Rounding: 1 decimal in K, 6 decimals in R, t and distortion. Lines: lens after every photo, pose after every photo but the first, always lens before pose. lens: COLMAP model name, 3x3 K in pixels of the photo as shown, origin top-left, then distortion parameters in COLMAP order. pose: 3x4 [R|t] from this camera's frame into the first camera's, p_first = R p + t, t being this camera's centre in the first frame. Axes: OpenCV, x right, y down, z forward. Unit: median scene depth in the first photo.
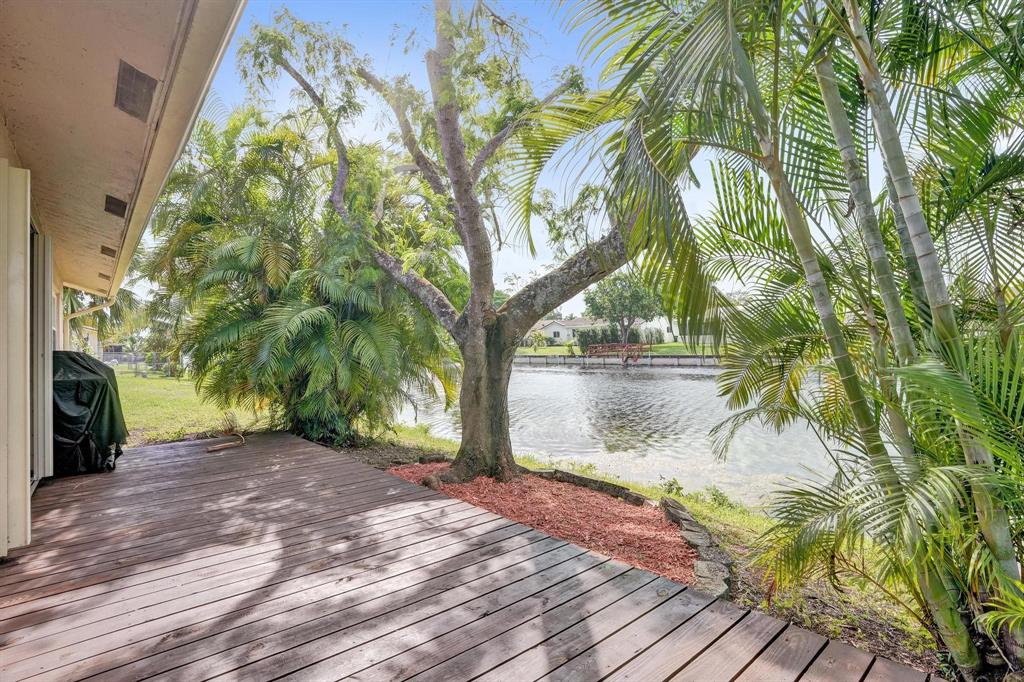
lens RADIAL K [[499.7, 0, 515.5], [0, 499.7, 321.2], [0, 0, 1]] dist [-0.077539, 0.040112]
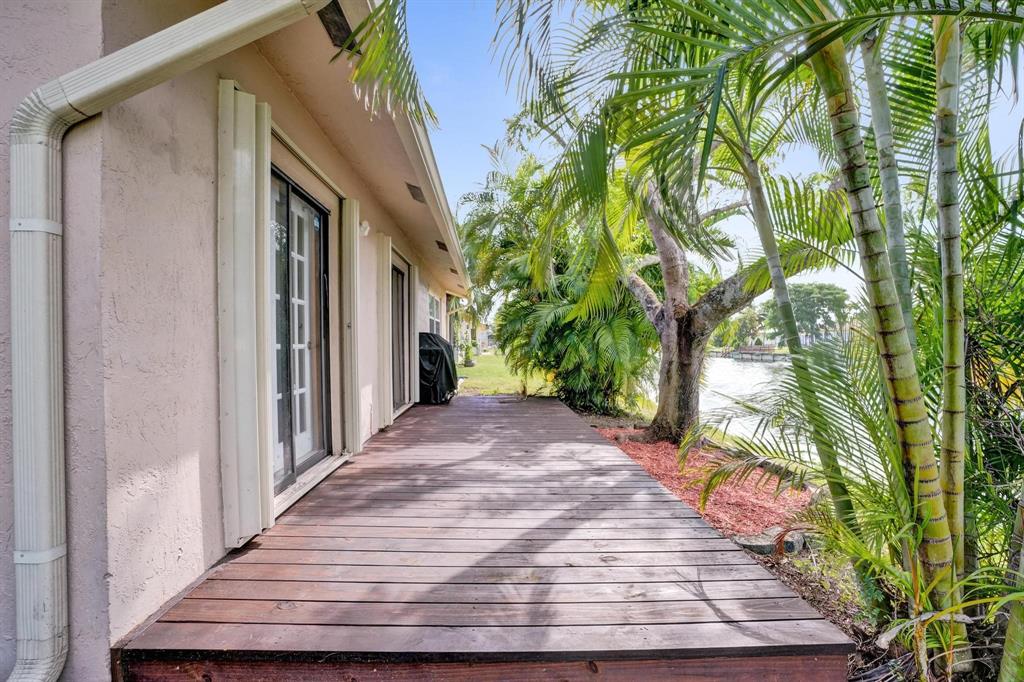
lens RADIAL K [[479.9, 0, 516.8], [0, 479.9, 342.8], [0, 0, 1]] dist [-0.078346, 0.034874]
pose [[0.782460, 0.033429, -0.621802, 0.339280], [-0.001346, 0.998646, 0.051996, 0.008780], [0.622699, -0.039848, 0.781446, -0.120869]]
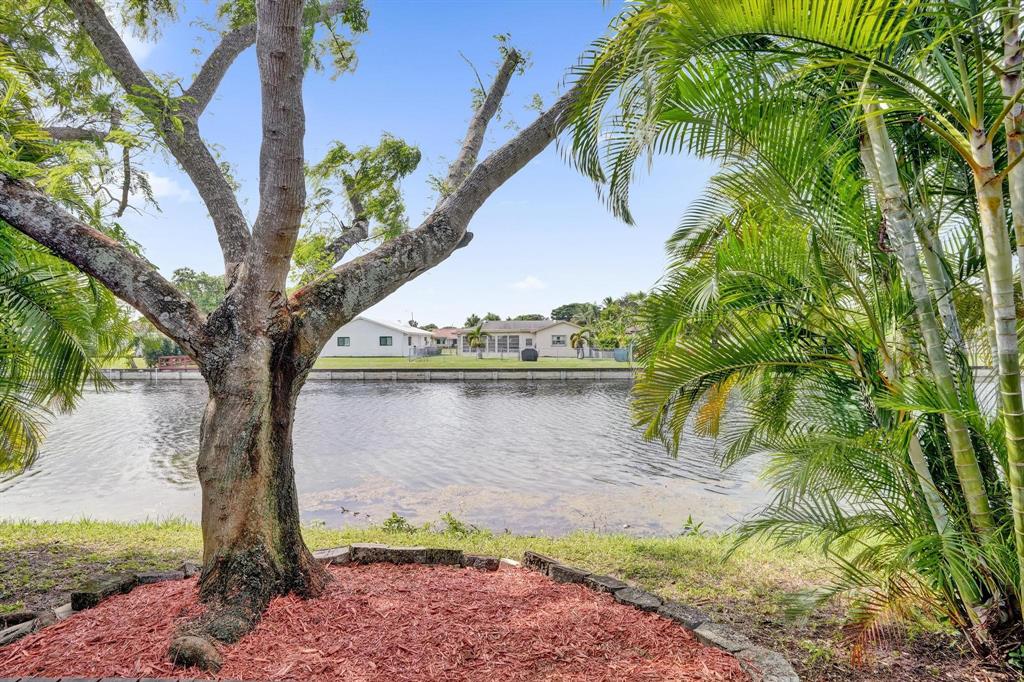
lens RADIAL K [[479.9, 0, 516.8], [0, 479.9, 342.8], [0, 0, 1]] dist [-0.078346, 0.034874]
pose [[0.674249, 0.033370, 0.737750, -0.262920], [-0.045020, 0.998978, -0.004042, 0.009103], [-0.737131, -0.030488, 0.675062, 0.416370]]
